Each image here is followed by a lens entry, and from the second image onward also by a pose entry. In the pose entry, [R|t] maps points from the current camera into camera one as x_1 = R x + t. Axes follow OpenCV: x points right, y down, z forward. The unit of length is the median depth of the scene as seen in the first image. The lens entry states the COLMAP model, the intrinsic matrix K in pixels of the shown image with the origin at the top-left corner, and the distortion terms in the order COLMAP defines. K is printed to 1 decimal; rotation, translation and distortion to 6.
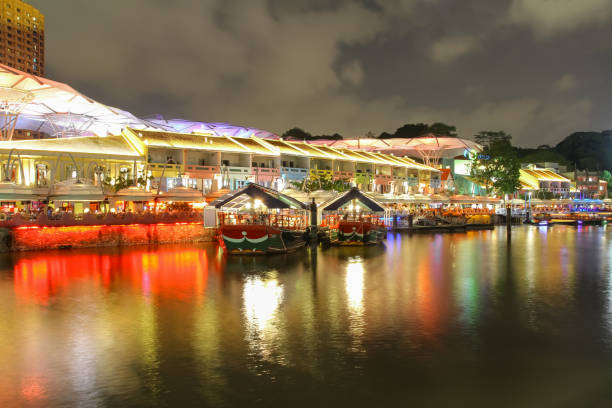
lens RADIAL K [[417.2, 0, 304.0], [0, 417.2, 202.6], [0, 0, 1]] dist [-0.001350, -0.001805]
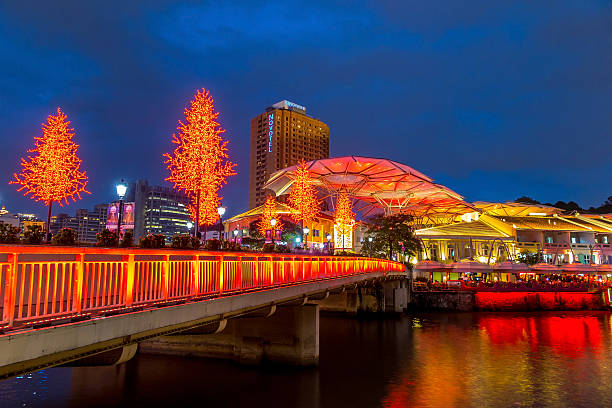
lens RADIAL K [[417.2, 0, 306.3], [0, 417.2, 204.0], [0, 0, 1]] dist [-0.001350, -0.001805]
pose [[0.949938, -0.043179, -0.309441, -0.573577], [-0.007621, 0.986908, -0.161106, -0.000985], [0.312346, 0.155399, 0.937172, -0.388139]]
